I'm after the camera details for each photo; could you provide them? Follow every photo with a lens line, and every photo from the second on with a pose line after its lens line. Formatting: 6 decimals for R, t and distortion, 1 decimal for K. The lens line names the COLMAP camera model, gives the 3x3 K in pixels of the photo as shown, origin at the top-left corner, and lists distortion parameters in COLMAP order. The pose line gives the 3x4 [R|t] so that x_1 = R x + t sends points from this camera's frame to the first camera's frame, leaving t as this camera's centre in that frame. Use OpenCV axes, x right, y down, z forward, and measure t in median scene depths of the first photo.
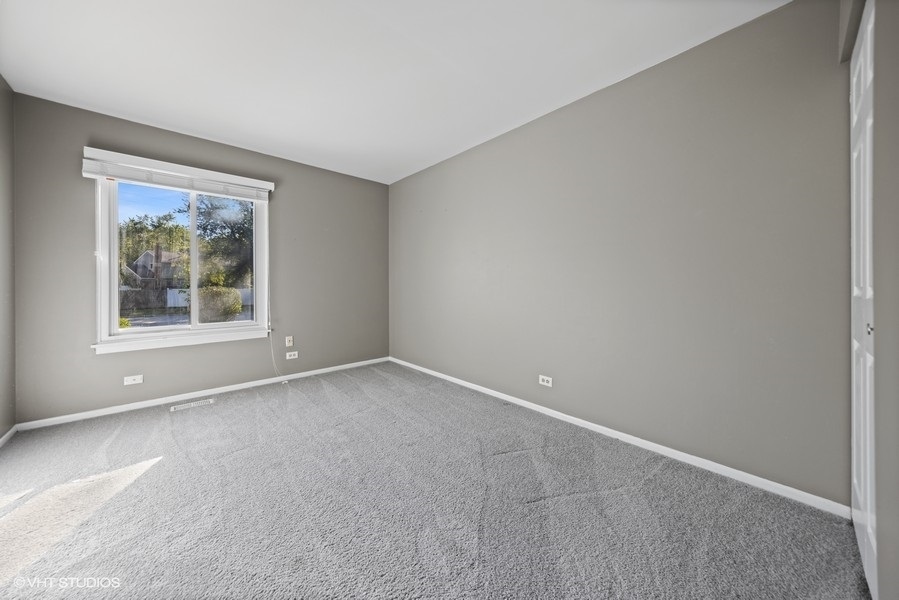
lens RADIAL K [[309.3, 0, 449.4], [0, 309.3, 287.5], [0, 0, 1]] dist [0.001565, -0.000082]
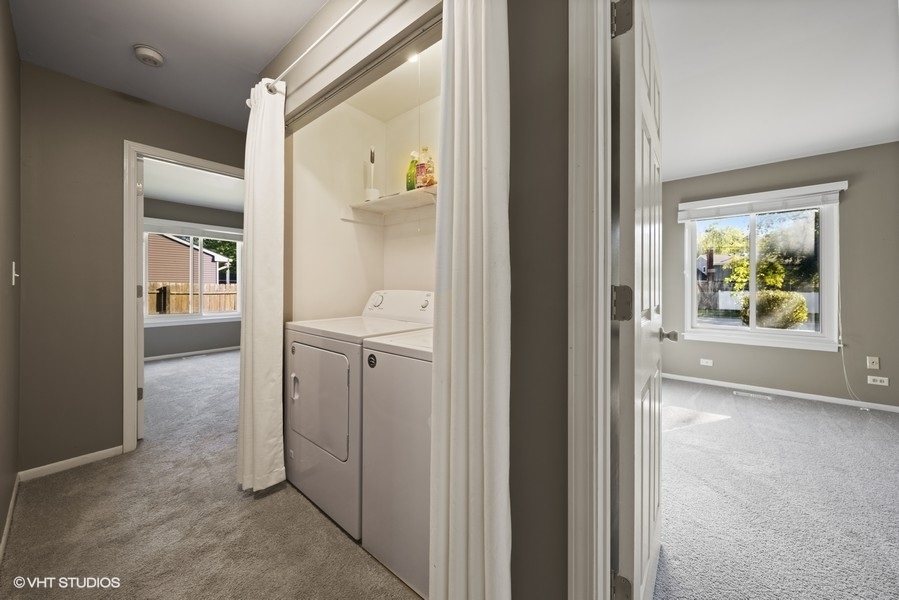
lens RADIAL K [[324.0, 0, 450.3], [0, 324.0, 285.8], [0, 0, 1]] dist [-0.000603, -0.000442]
pose [[0.141760, -0.003053, -0.989896, 0.193058], [-0.007958, 0.999959, -0.004224, -0.021439], [0.989869, 0.008476, 0.141730, -0.264043]]
